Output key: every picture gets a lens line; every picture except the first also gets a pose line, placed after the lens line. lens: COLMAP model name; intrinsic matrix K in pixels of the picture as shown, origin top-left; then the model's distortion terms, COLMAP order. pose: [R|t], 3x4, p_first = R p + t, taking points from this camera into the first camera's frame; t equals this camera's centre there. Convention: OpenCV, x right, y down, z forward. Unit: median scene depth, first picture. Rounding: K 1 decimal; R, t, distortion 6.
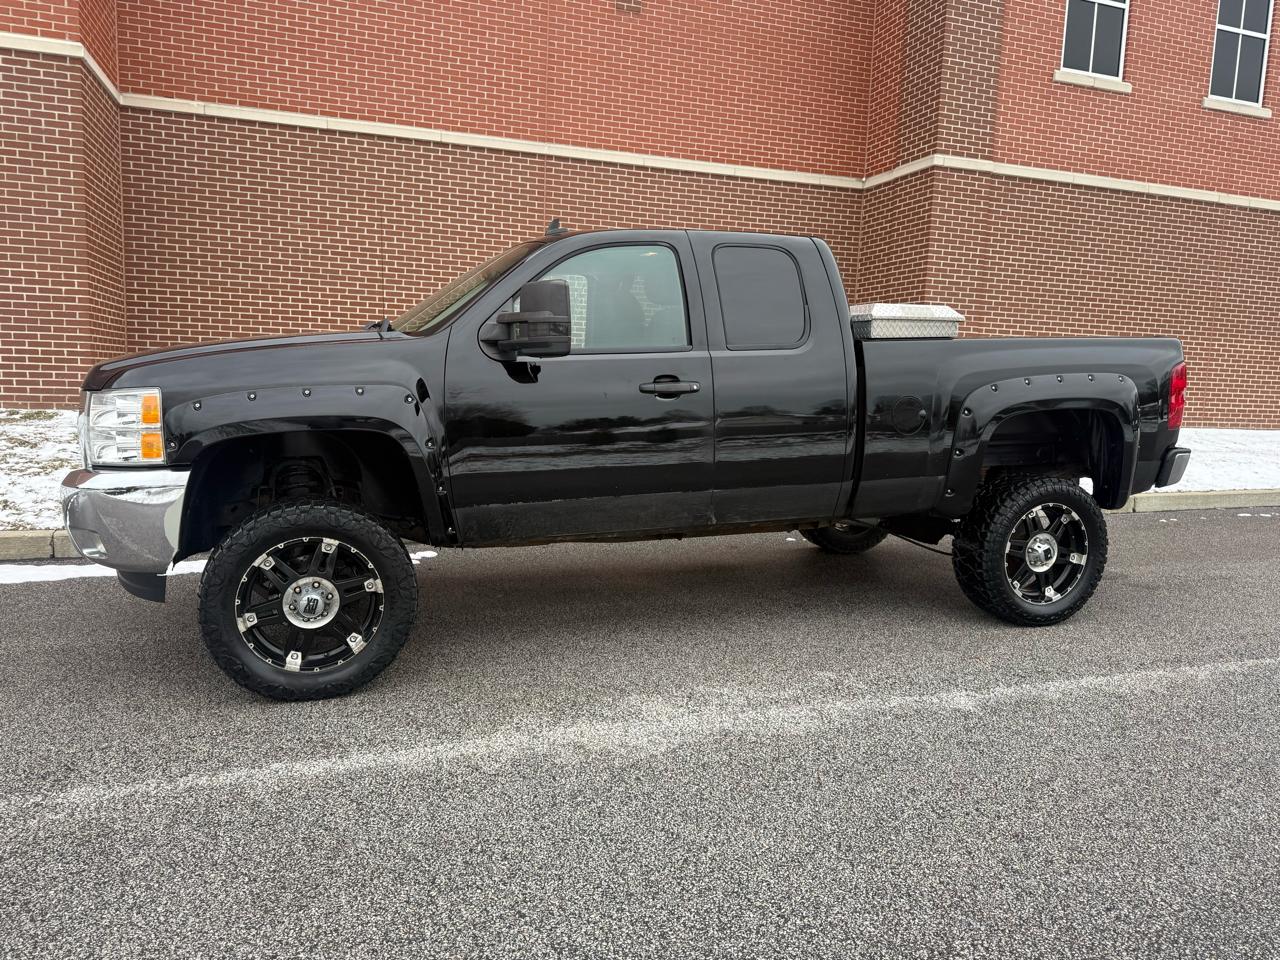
lens RADIAL K [[894.5, 0, 639.2], [0, 894.5, 484.8], [0, 0, 1]] dist [0.023301, -0.022162]
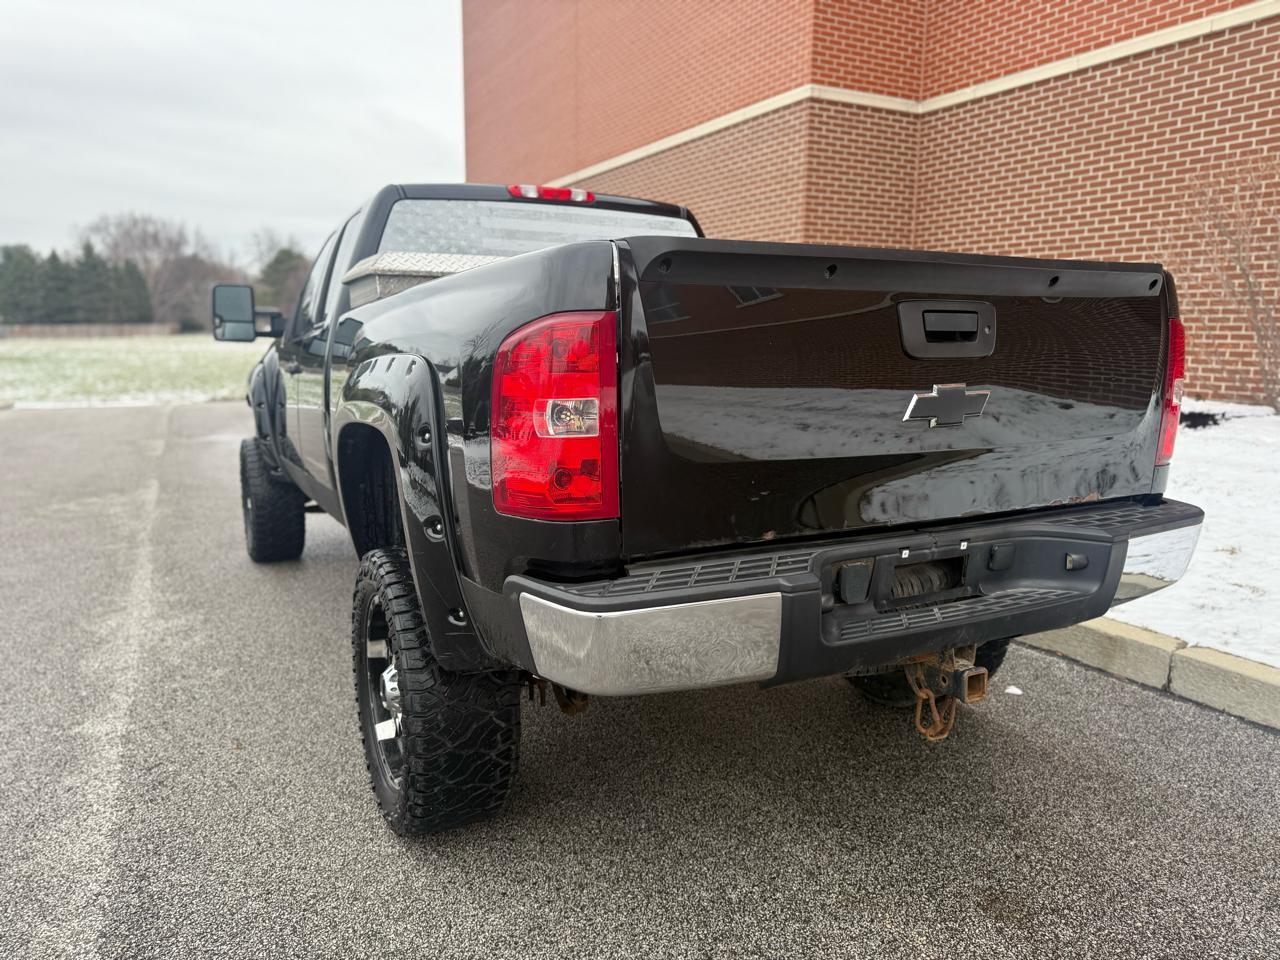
lens RADIAL K [[913.0, 0, 640.0], [0, 913.0, 480.0], [0, 0, 1]] dist [0.004201, -0.000081]
pose [[0.147754, 0.128760, -0.980607, 0.447077], [-0.126997, 0.985751, 0.110301, -0.056890], [0.980837, 0.108237, 0.162001, 0.469495]]
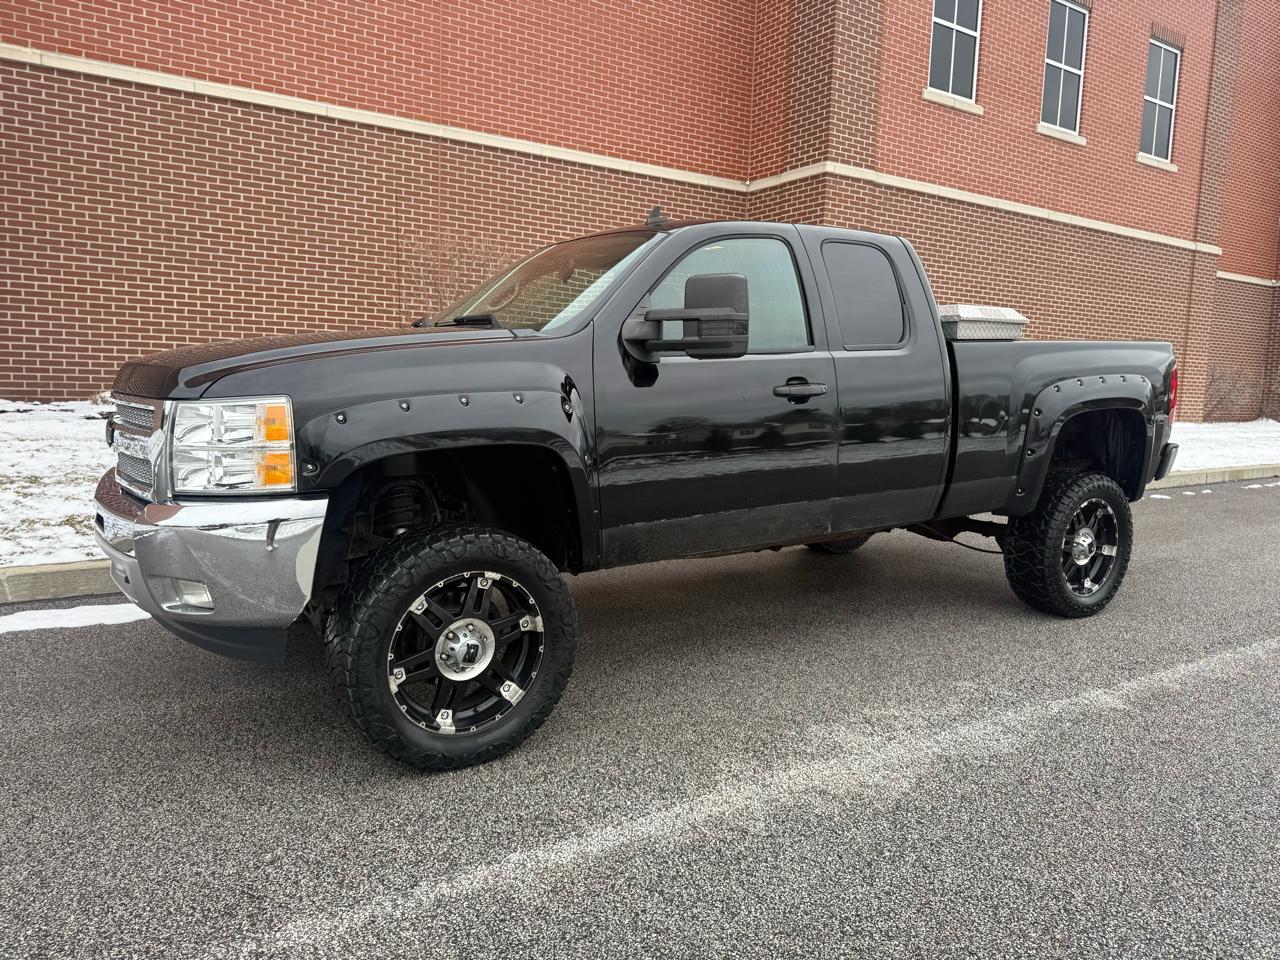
lens RADIAL K [[890.6, 0, 642.2], [0, 890.6, 479.8], [0, 0, 1]] dist [0.039201, -0.047936]
pose [[0.970967, -0.028597, 0.237499, -0.133303], [0.029166, 0.999574, 0.001121, -0.008024], [-0.237429, 0.005838, 0.971387, 0.049422]]
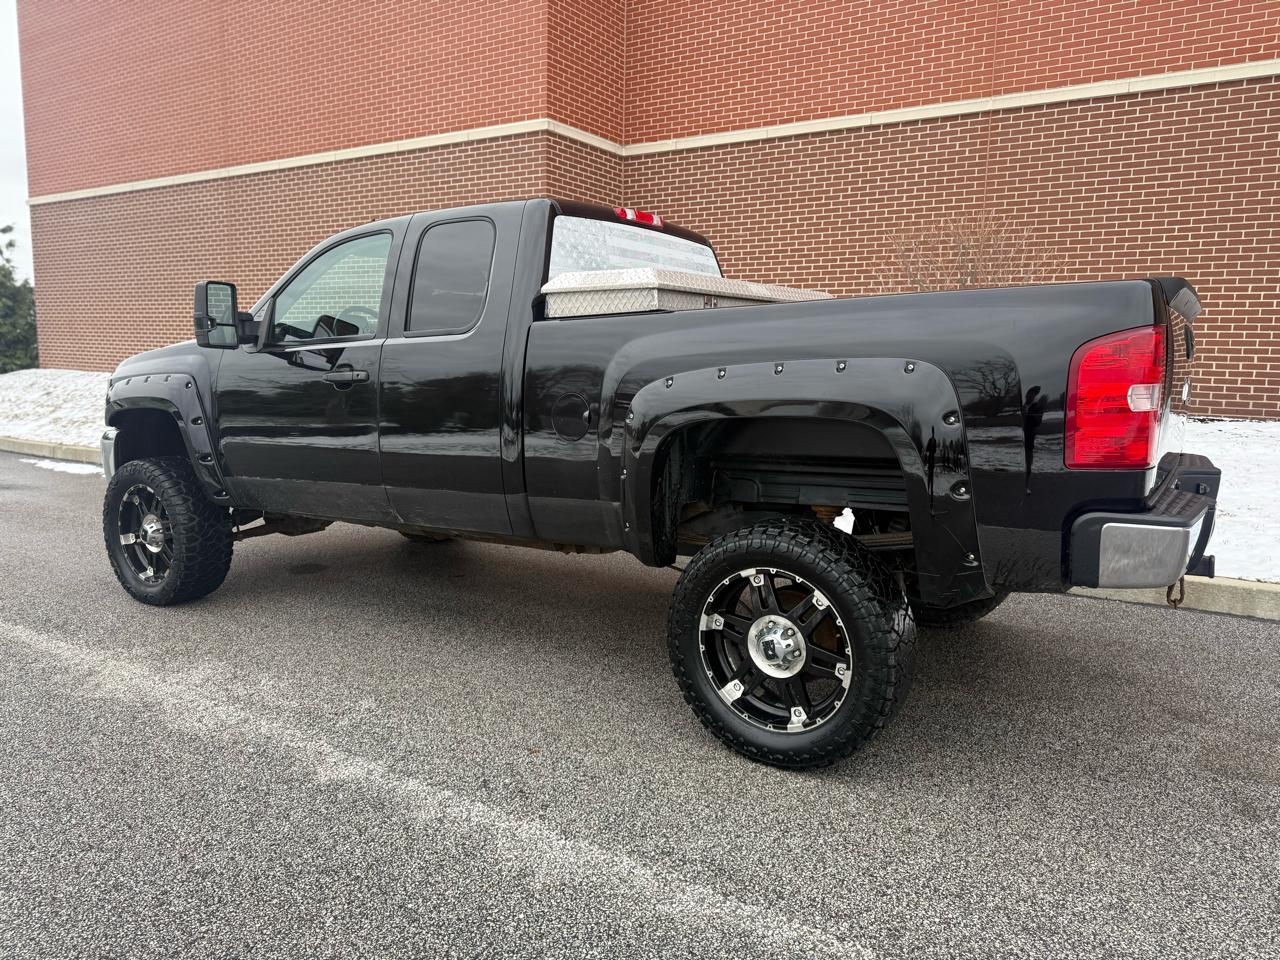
lens RADIAL K [[899.2, 0, 646.4], [0, 899.2, 472.9], [0, 0, 1]] dist [0.044150, -0.049359]
pose [[0.617298, 0.082641, -0.782377, 0.393056], [-0.096634, 0.994902, 0.028845, -0.024285], [0.780772, 0.057799, 0.622137, 0.241876]]
